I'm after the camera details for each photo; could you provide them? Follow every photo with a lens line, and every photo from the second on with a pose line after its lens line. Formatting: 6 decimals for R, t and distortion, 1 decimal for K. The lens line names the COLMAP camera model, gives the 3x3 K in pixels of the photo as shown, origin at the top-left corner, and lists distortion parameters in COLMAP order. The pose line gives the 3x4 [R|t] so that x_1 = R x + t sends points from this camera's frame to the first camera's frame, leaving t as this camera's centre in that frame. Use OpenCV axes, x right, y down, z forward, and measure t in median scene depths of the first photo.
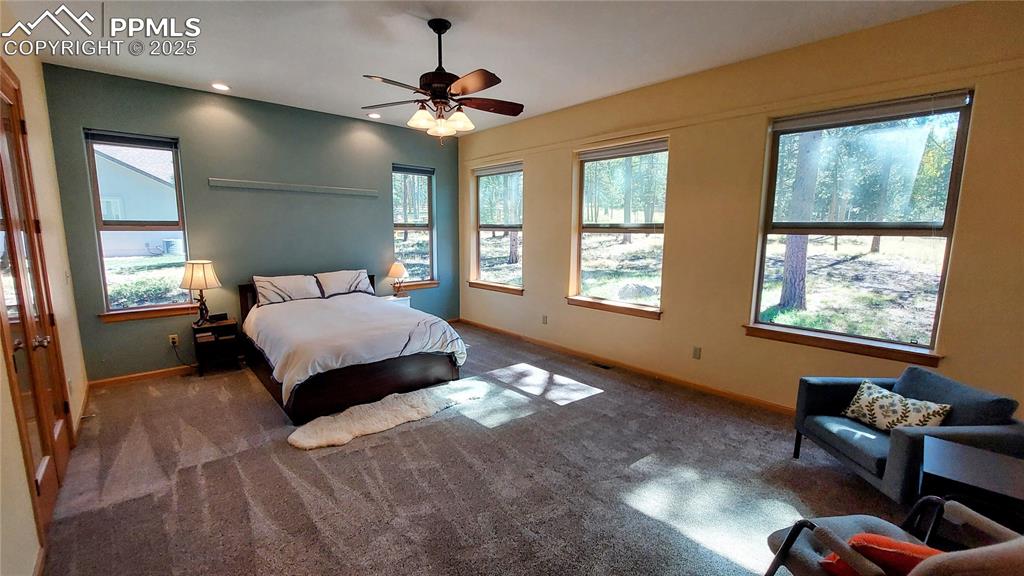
lens RADIAL K [[409.2, 0, 500.6], [0, 409.2, 289.6], [0, 0, 1]] dist [-0.017794, 0.000007]
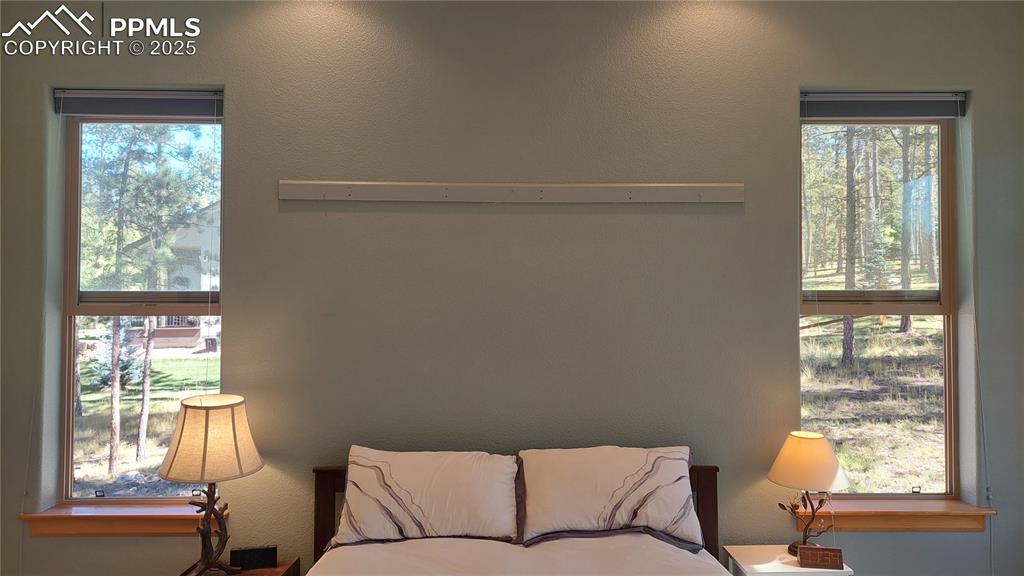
lens RADIAL K [[741.5, 0, 512.0], [0, 741.5, 288.0], [0, 0, 1]] dist [0.047743, -0.001938]
pose [[0.753438, -0.017989, -0.657272, -0.074200], [-0.092033, 0.986900, -0.132510, -0.084951], [0.651046, 0.160329, 0.741912, 0.535248]]
